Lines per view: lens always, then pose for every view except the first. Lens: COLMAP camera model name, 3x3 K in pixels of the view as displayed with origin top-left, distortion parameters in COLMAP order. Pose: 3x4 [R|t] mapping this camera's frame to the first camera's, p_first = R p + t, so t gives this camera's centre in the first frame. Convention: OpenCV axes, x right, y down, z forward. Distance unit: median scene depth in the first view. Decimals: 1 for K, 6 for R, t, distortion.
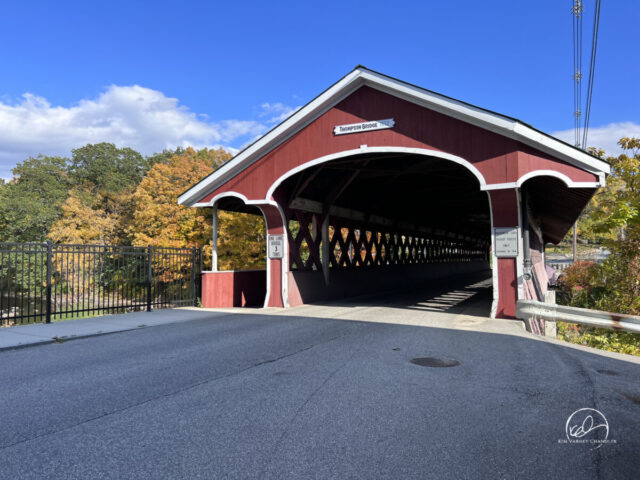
lens RADIAL K [[483.7, 0, 325.6], [0, 483.7, 238.0], [0, 0, 1]] dist [0.010019, -0.002656]
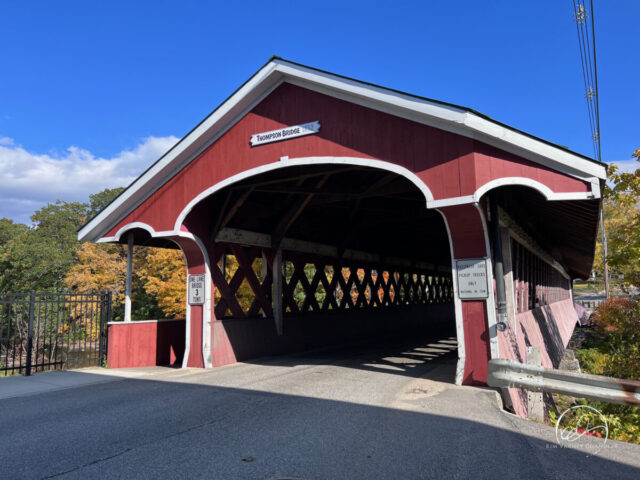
lens RADIAL K [[488.1, 0, 326.7], [0, 488.1, 233.4], [0, 0, 1]] dist [0.007858, -0.003706]
pose [[0.998553, -0.023649, -0.048294, 0.155354], [0.019136, 0.995589, -0.091854, 0.003398], [0.050253, 0.090797, 0.994601, 0.201889]]
